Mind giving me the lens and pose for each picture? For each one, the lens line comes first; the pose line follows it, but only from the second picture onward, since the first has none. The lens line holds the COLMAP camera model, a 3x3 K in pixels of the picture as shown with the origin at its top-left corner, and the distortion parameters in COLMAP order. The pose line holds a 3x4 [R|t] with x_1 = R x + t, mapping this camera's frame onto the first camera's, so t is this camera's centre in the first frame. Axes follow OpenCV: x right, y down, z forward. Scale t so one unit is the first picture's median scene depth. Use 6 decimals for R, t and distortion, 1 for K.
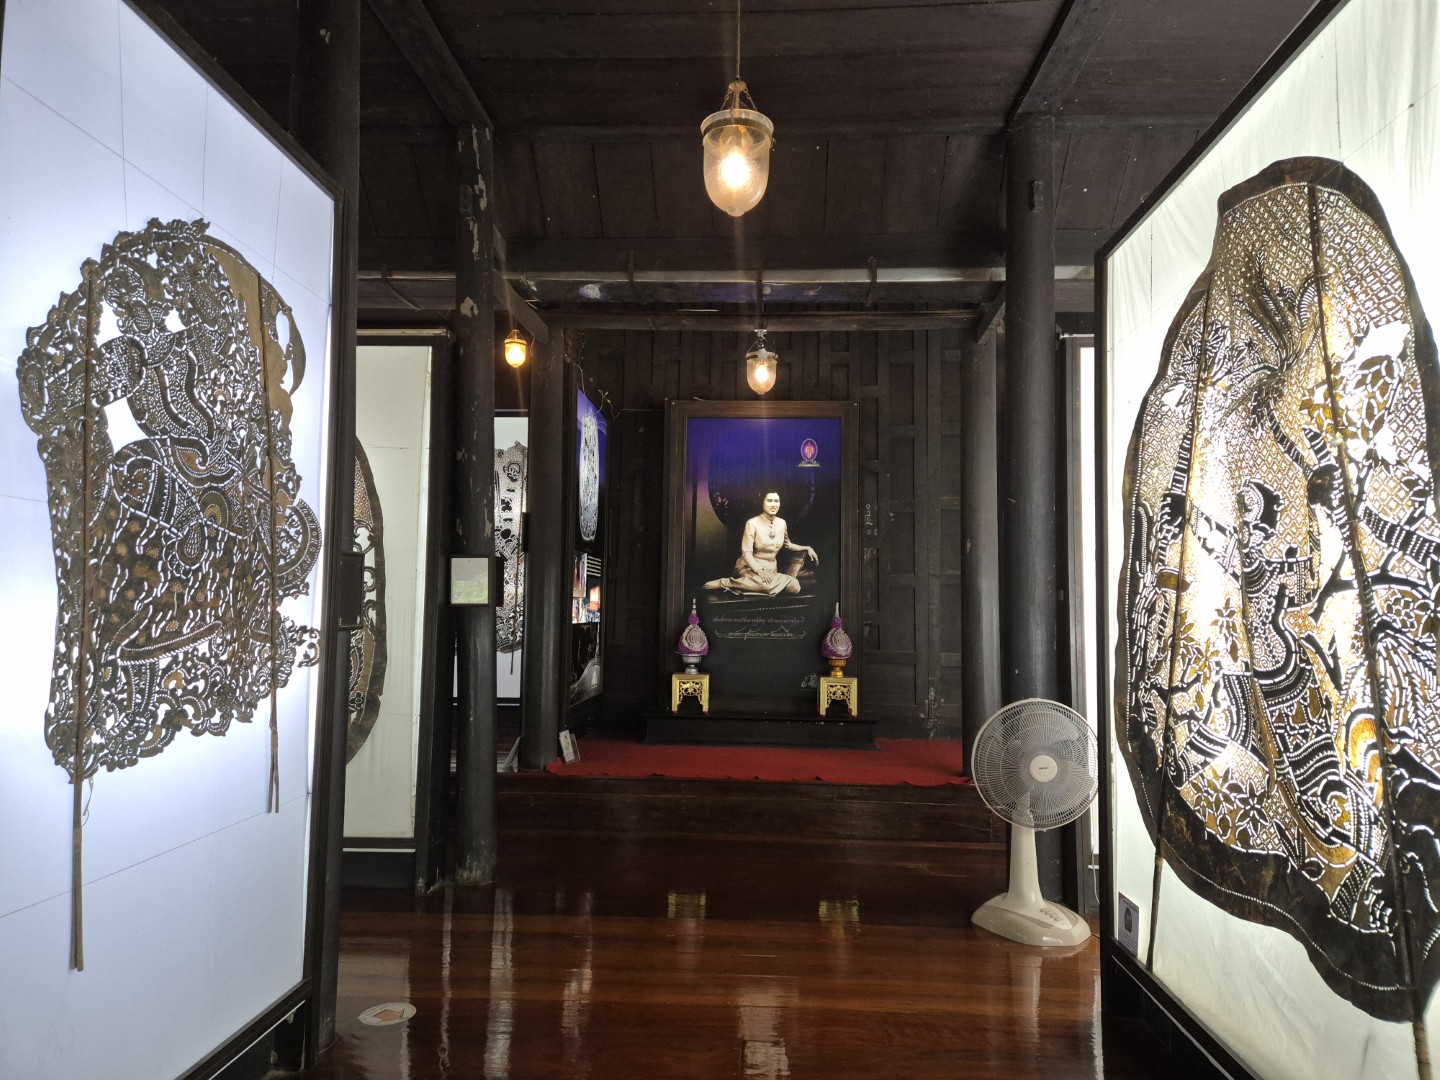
lens RADIAL K [[961.9, 0, 720.0], [0, 961.9, 540.0], [0, 0, 1]] dist [0.091676, -0.081941]
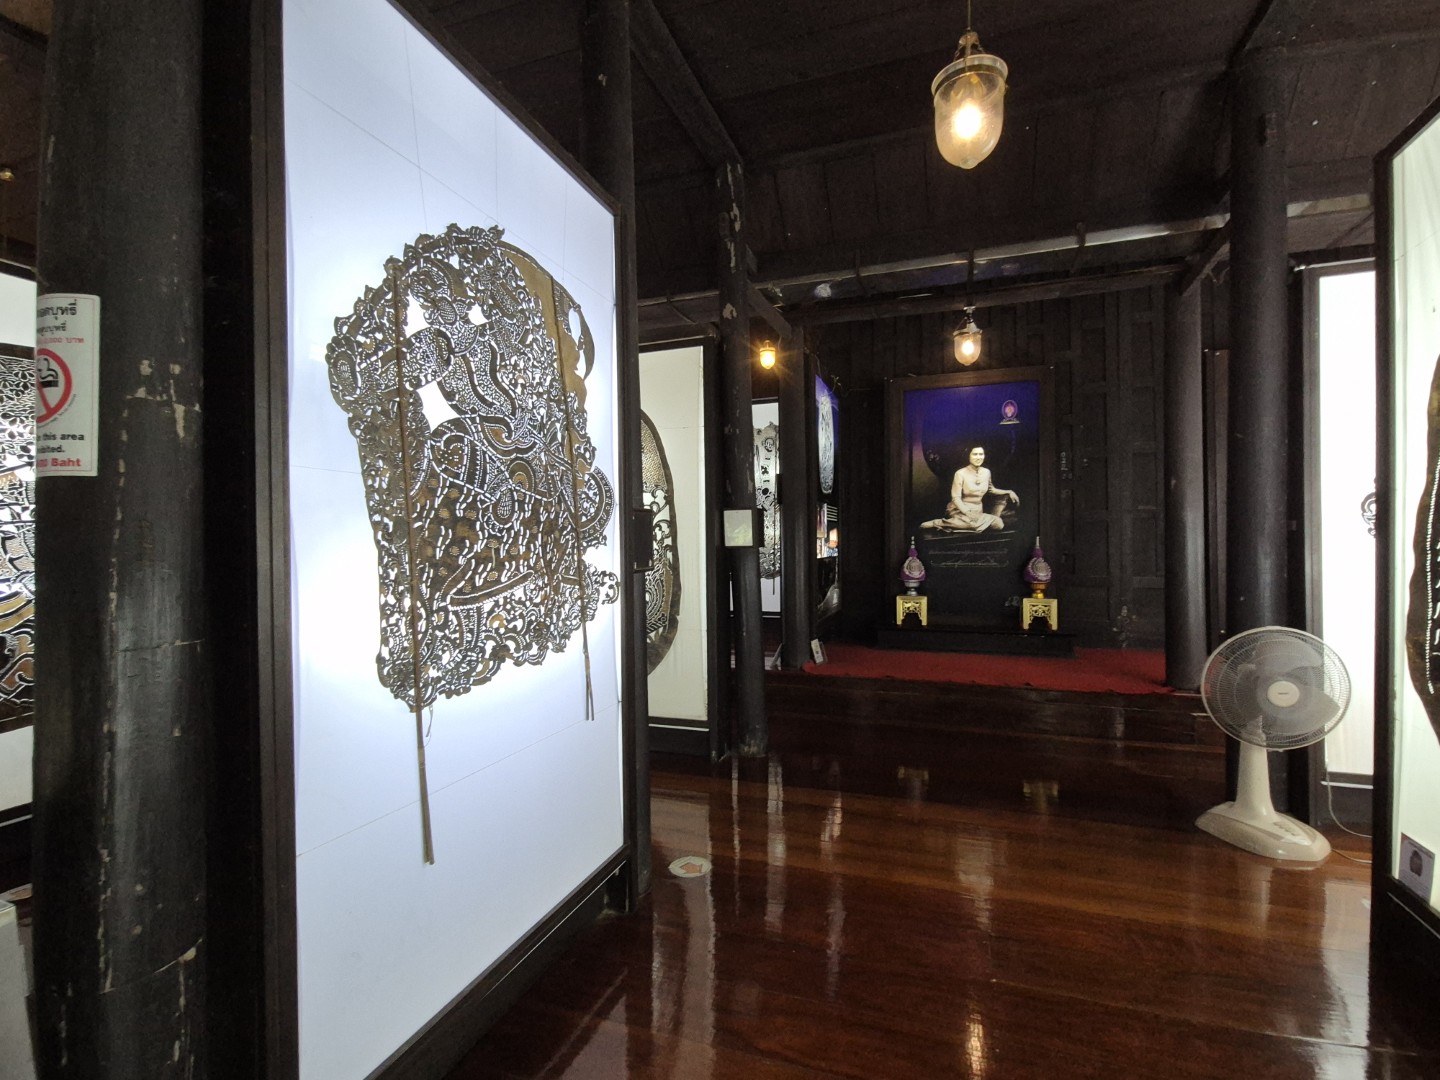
lens RADIAL K [[678.1, 0, 720.0], [0, 678.1, 540.0], [0, 0, 1]] dist [-0.002969, -0.000398]
pose [[0.958246, -0.024003, -0.284936, -0.039159], [0.042866, 0.997268, 0.060152, 0.004406], [0.282714, -0.069855, 0.956657, 0.199334]]
